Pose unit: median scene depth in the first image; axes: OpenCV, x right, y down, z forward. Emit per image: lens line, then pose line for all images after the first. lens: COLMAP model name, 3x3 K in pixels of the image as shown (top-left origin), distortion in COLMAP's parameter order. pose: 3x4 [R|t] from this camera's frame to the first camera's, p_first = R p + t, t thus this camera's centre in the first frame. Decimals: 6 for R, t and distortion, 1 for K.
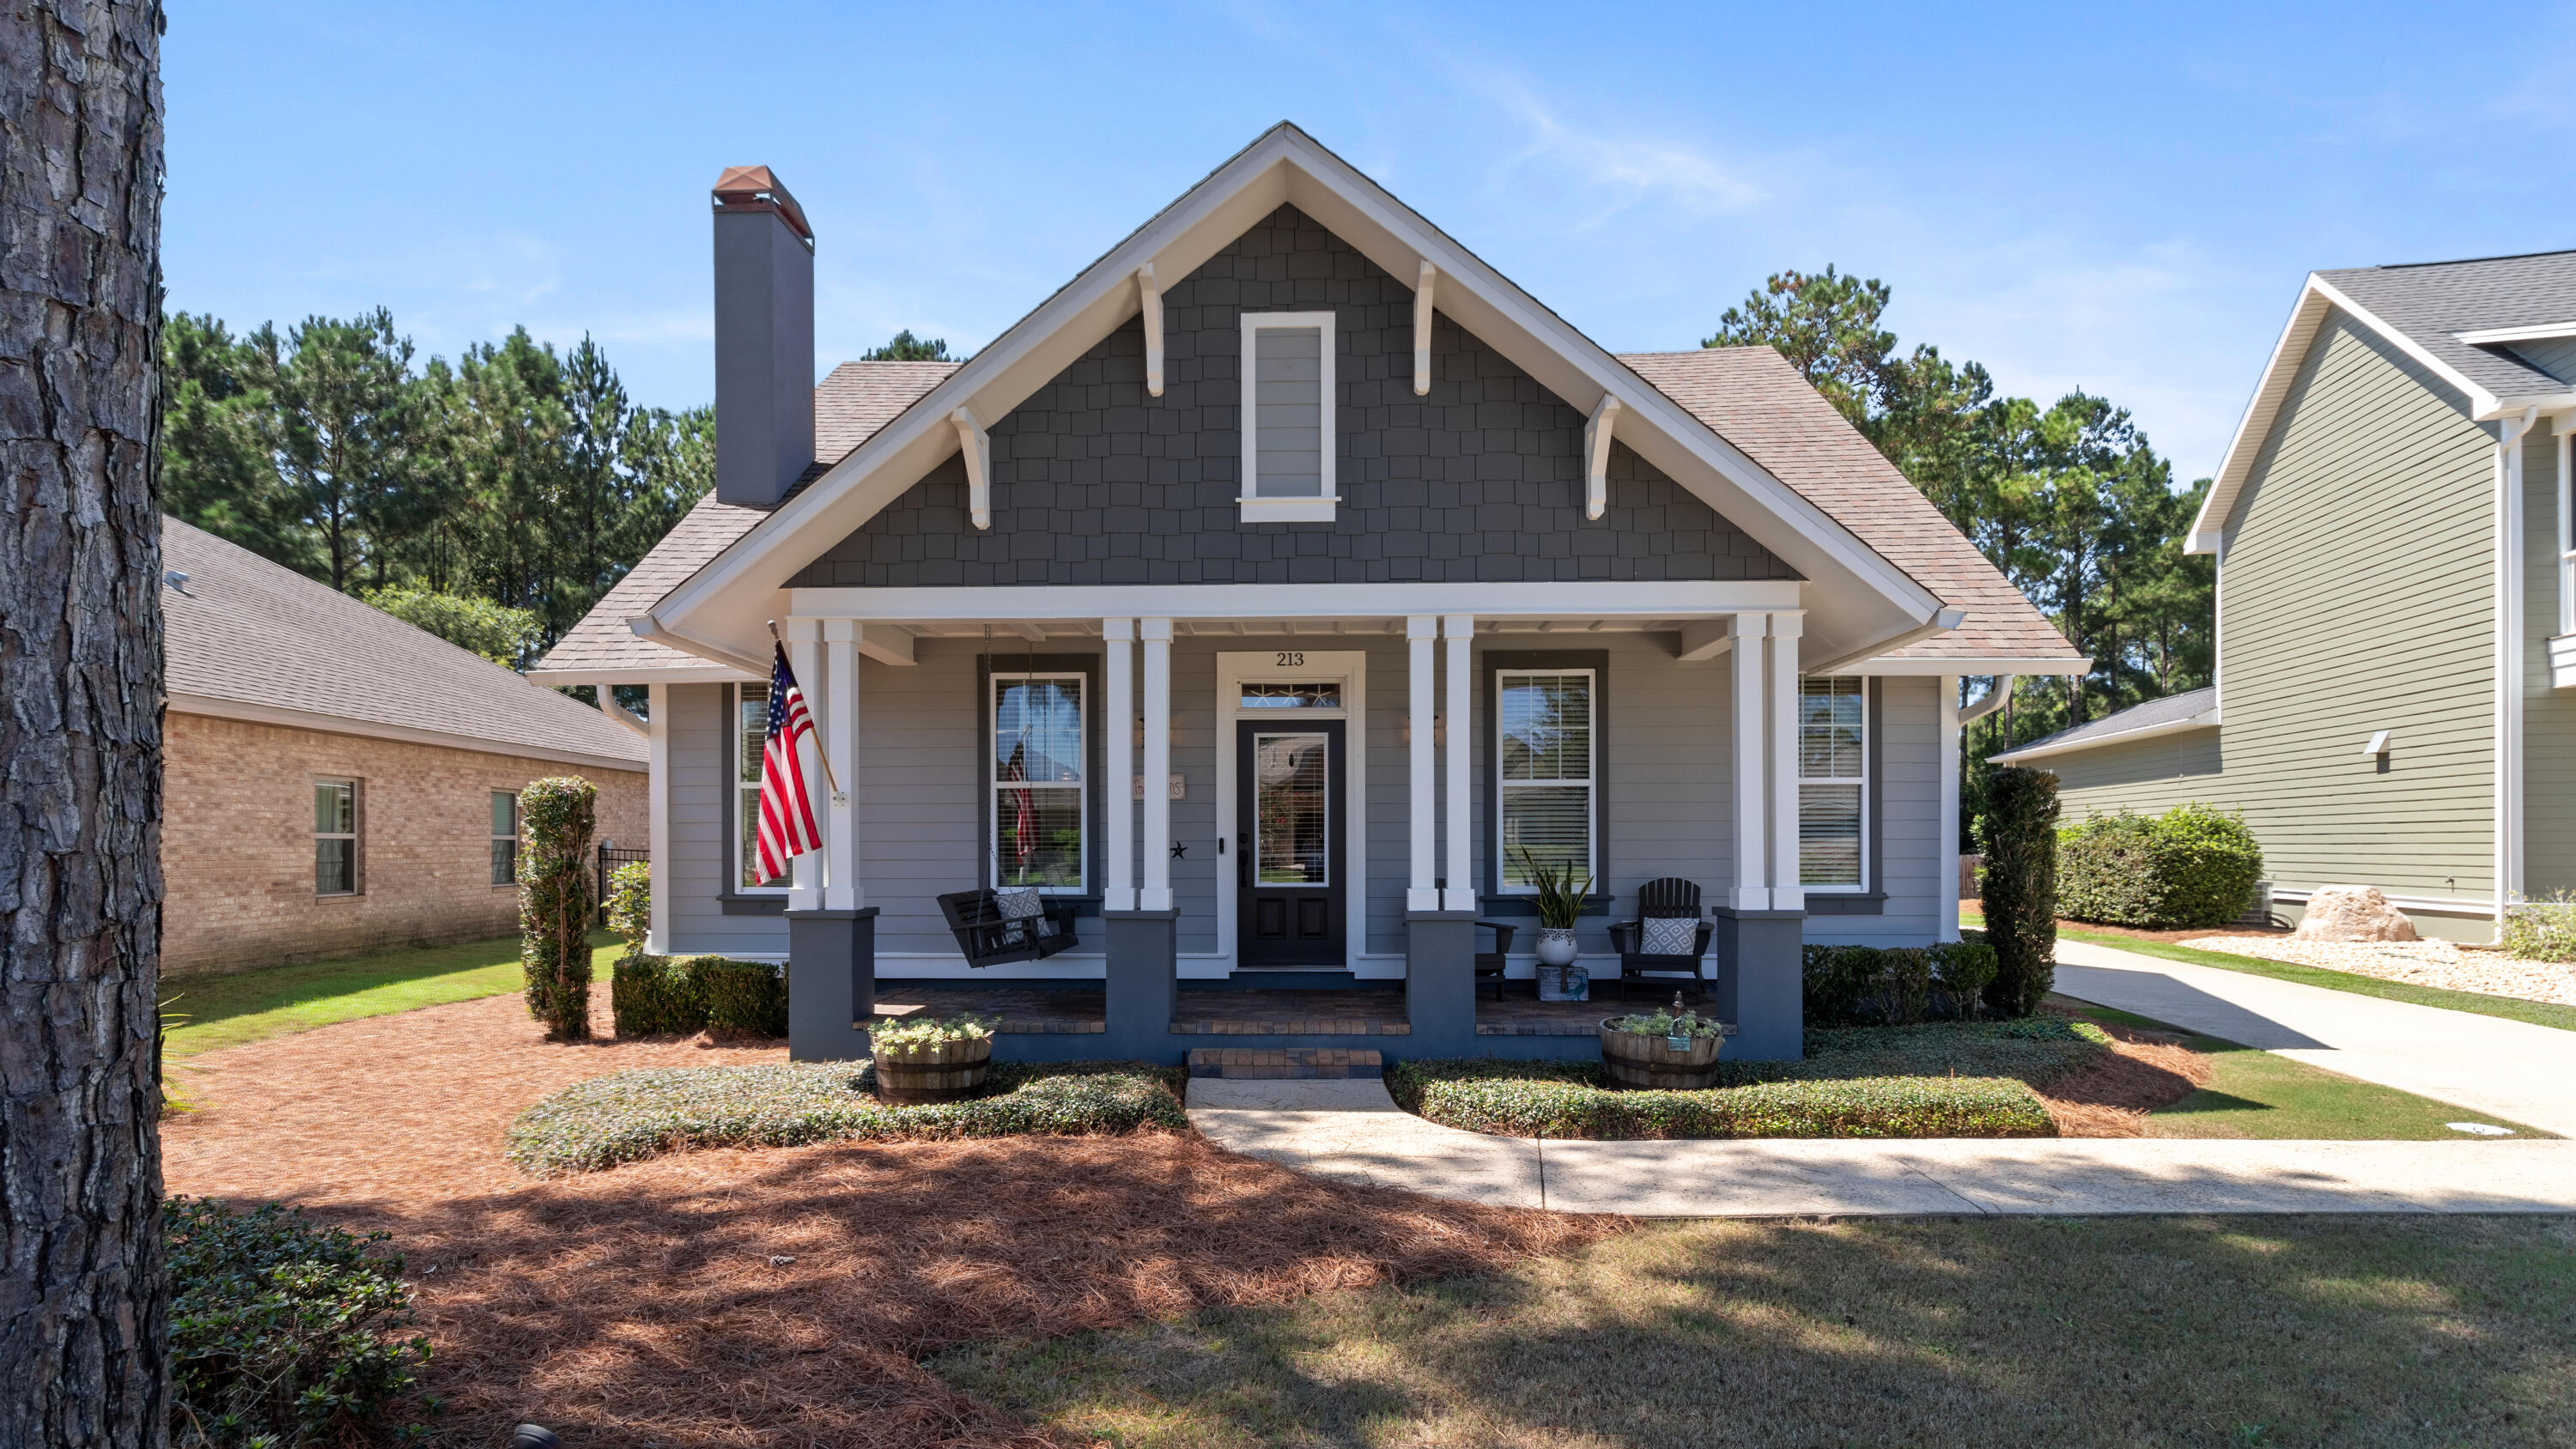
lens RADIAL K [[1257.6, 0, 1266.1], [0, 1257.6, 795.1], [0, 0, 1]] dist [0.001177, 0.000390]
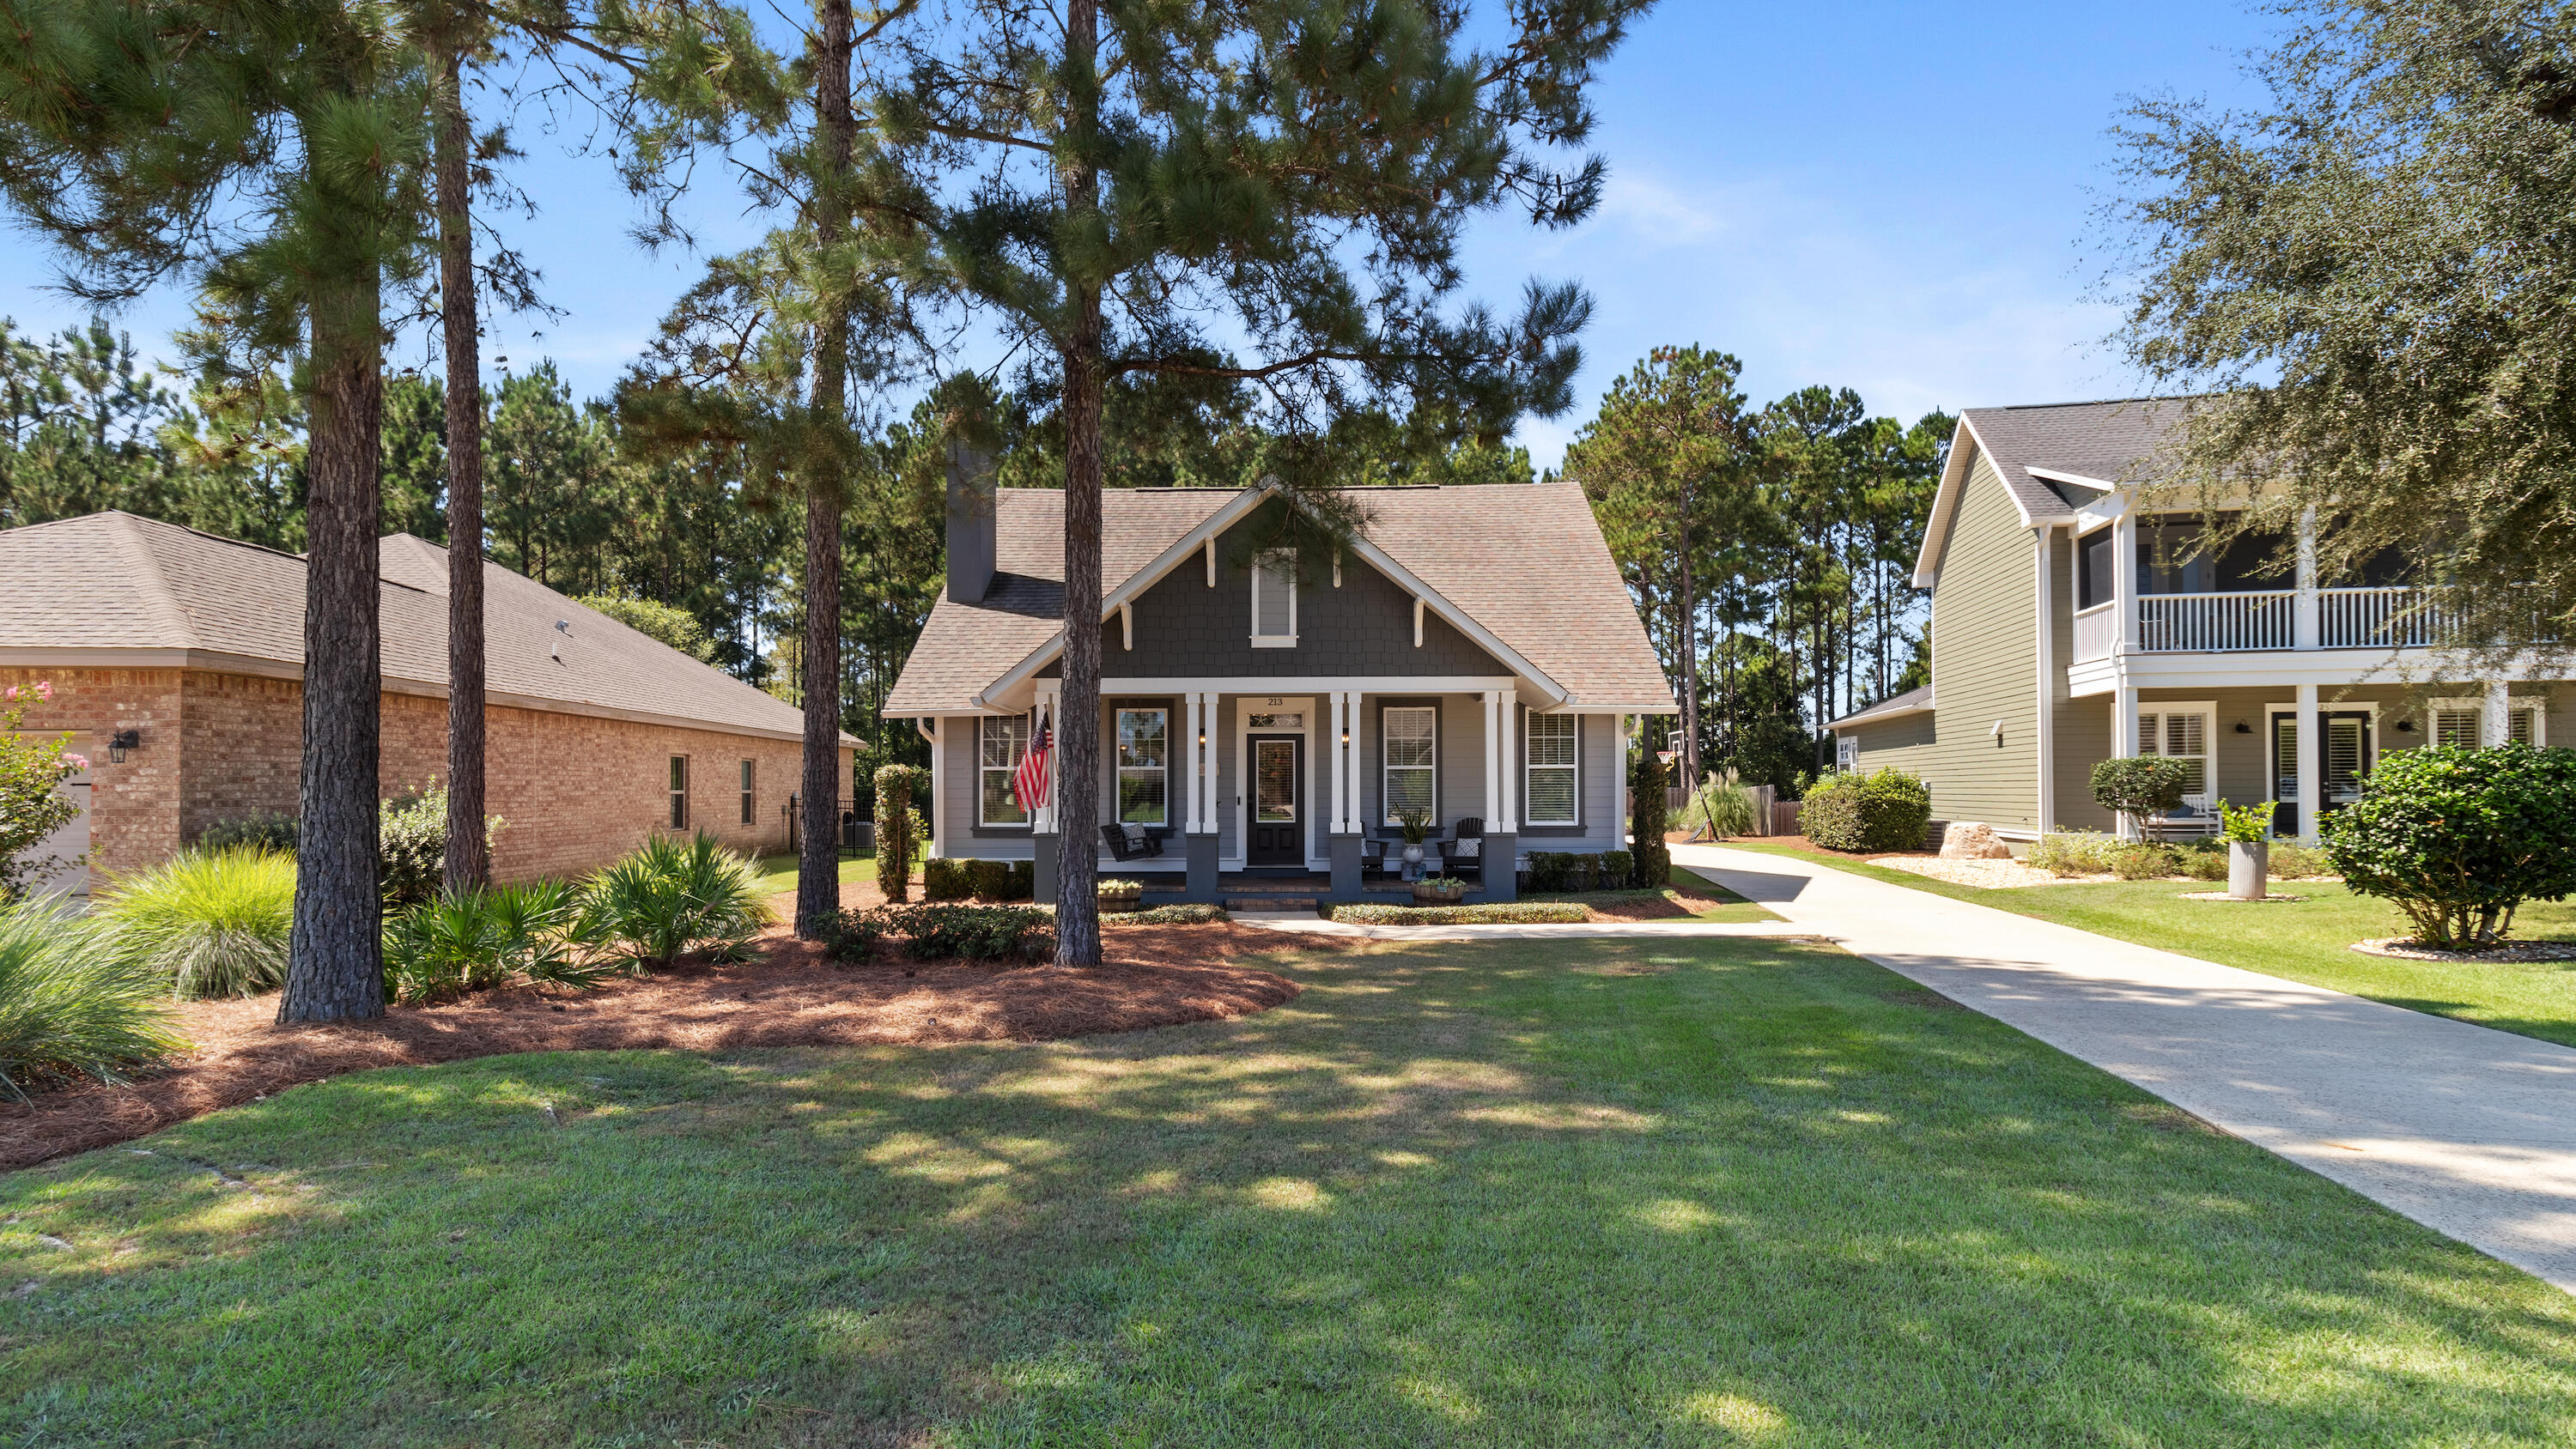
lens RADIAL K [[1265.6, 0, 1282.1], [0, 1265.6, 663.5], [0, 0, 1]] dist [-0.004817, -0.000461]
pose [[0.999821, 0.001684, 0.018836, -0.007105], [-0.000599, 0.998348, -0.057445, -0.061228], [-0.018902, 0.057424, 0.998171, -0.991416]]
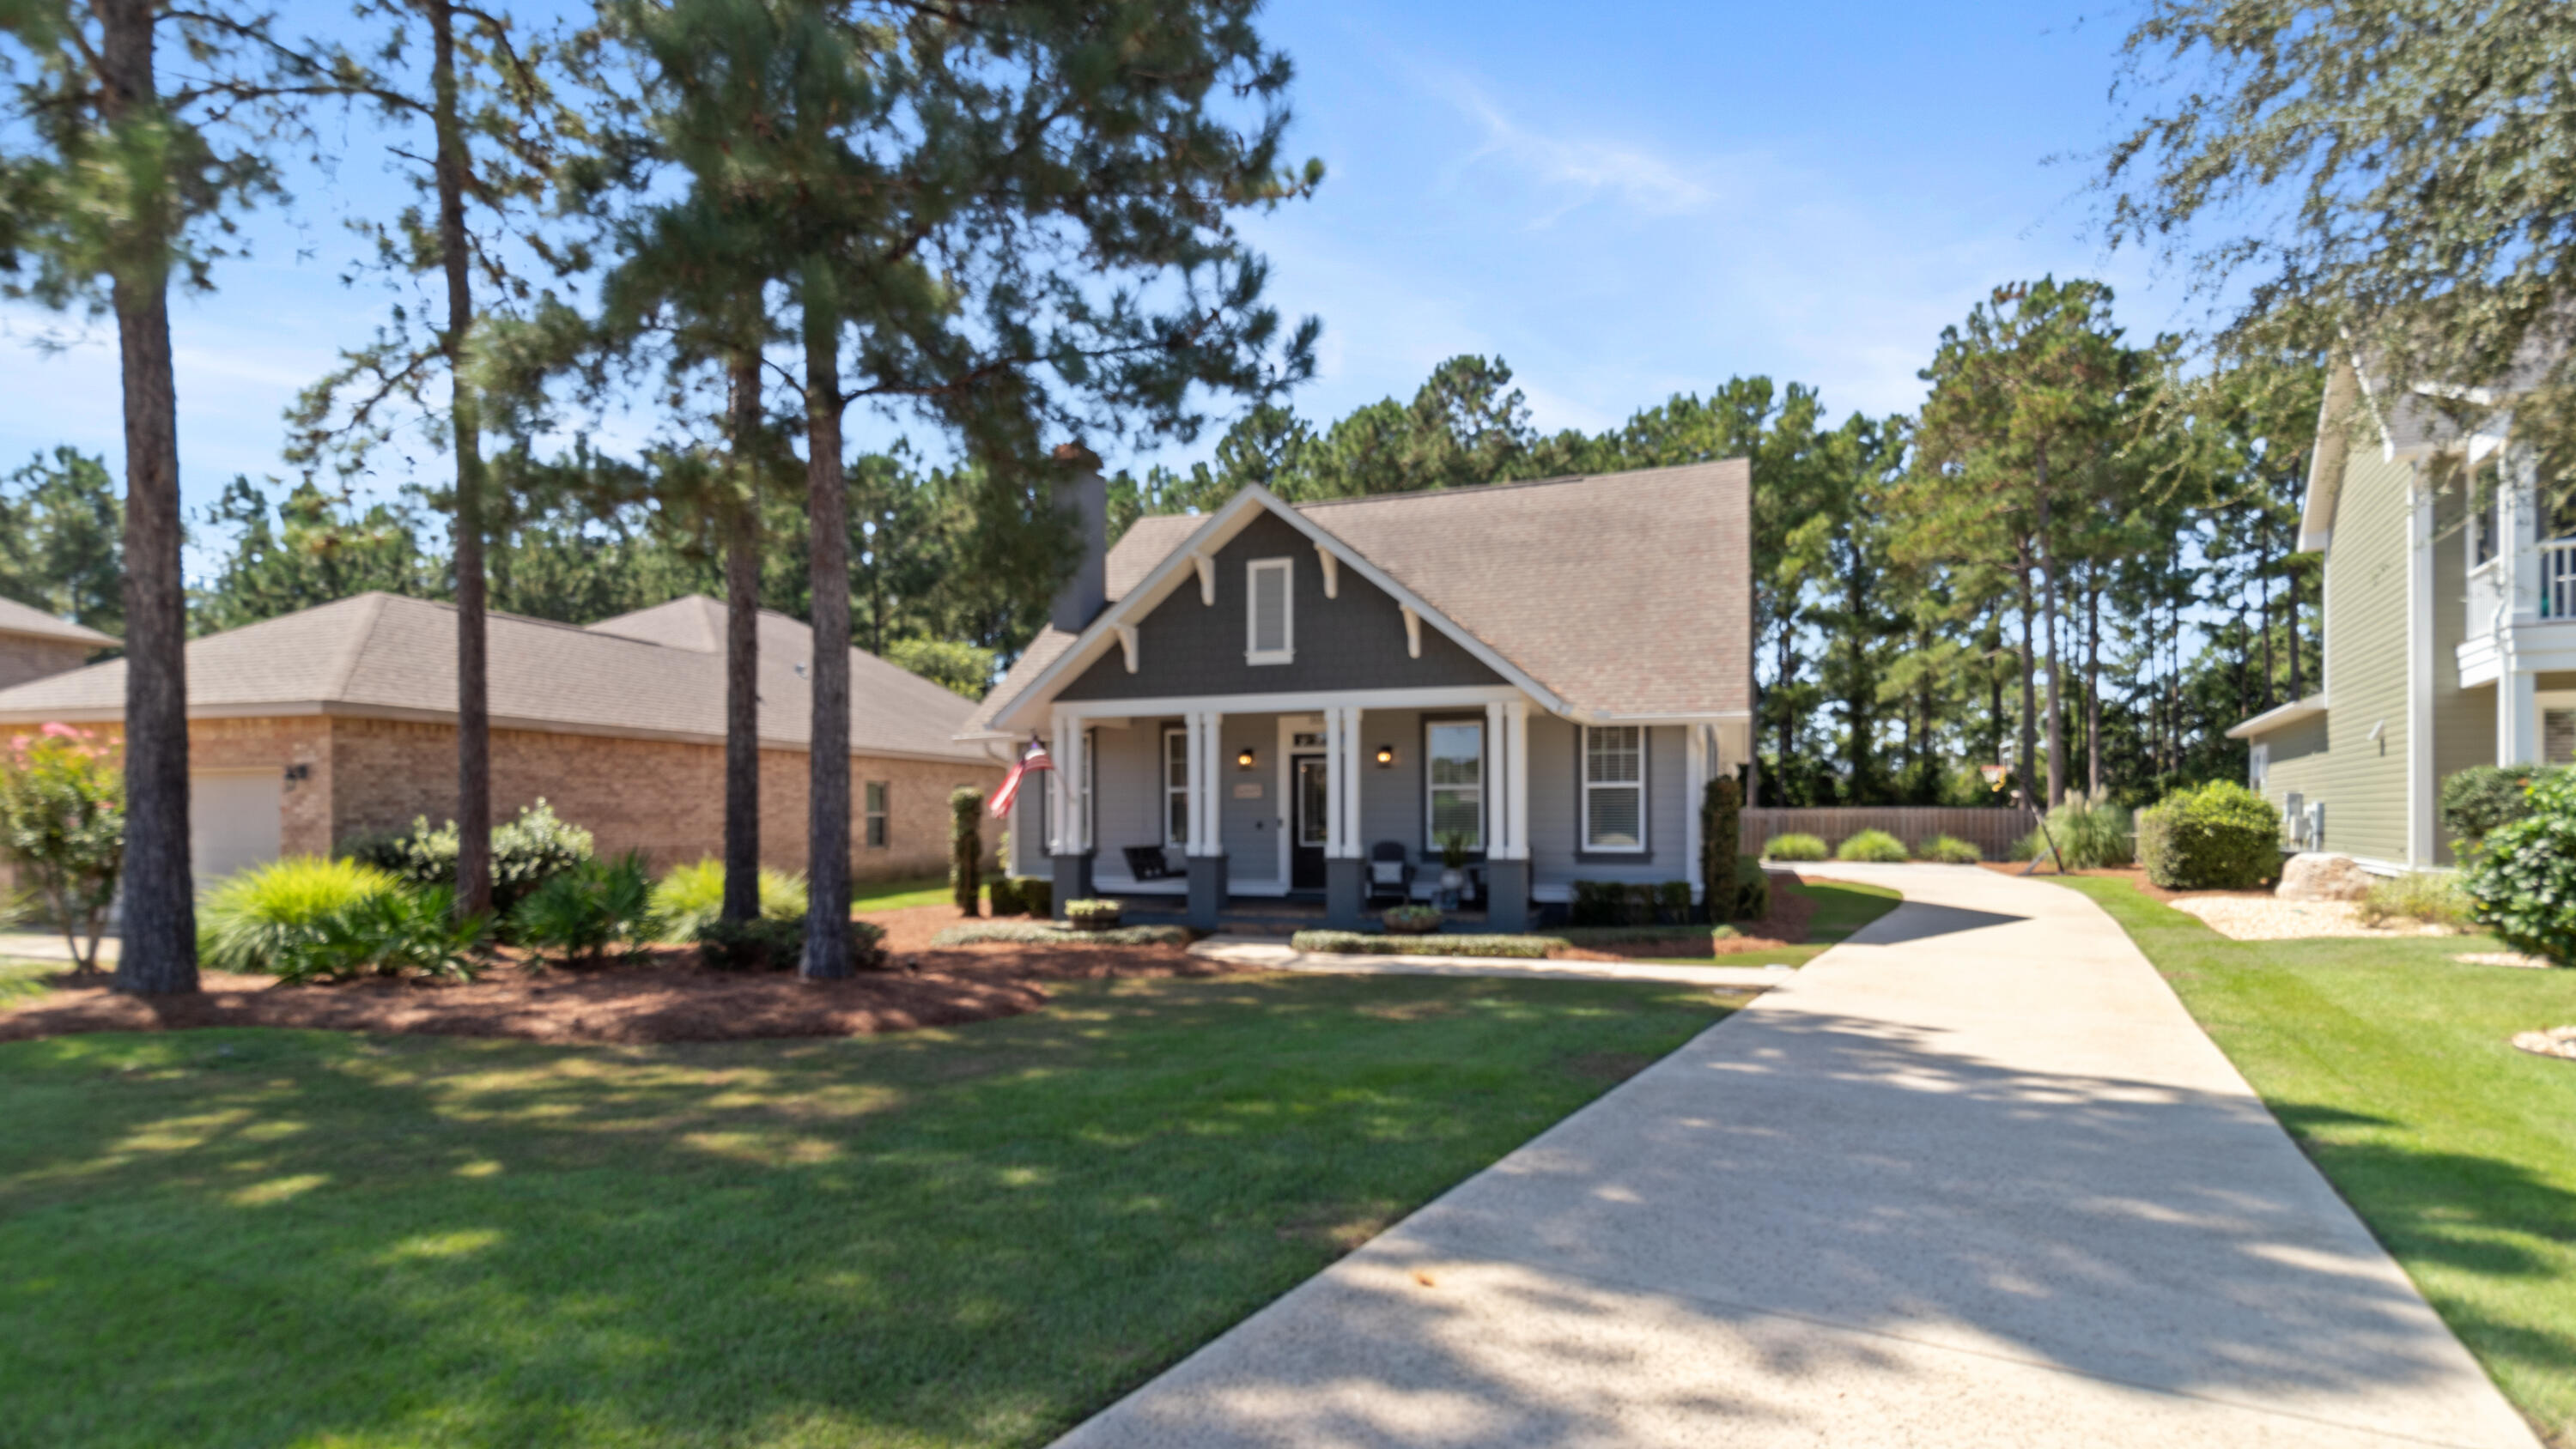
lens RADIAL K [[1276.9, 0, 1280.6], [0, 1276.9, 718.0], [0, 0, 1]] dist [-0.000963, -0.000087]
pose [[0.945602, -0.024634, -0.324392, 0.622418], [0.014029, 0.999289, -0.034991, -0.050956], [0.325024, 0.028537, 0.945275, -0.834330]]
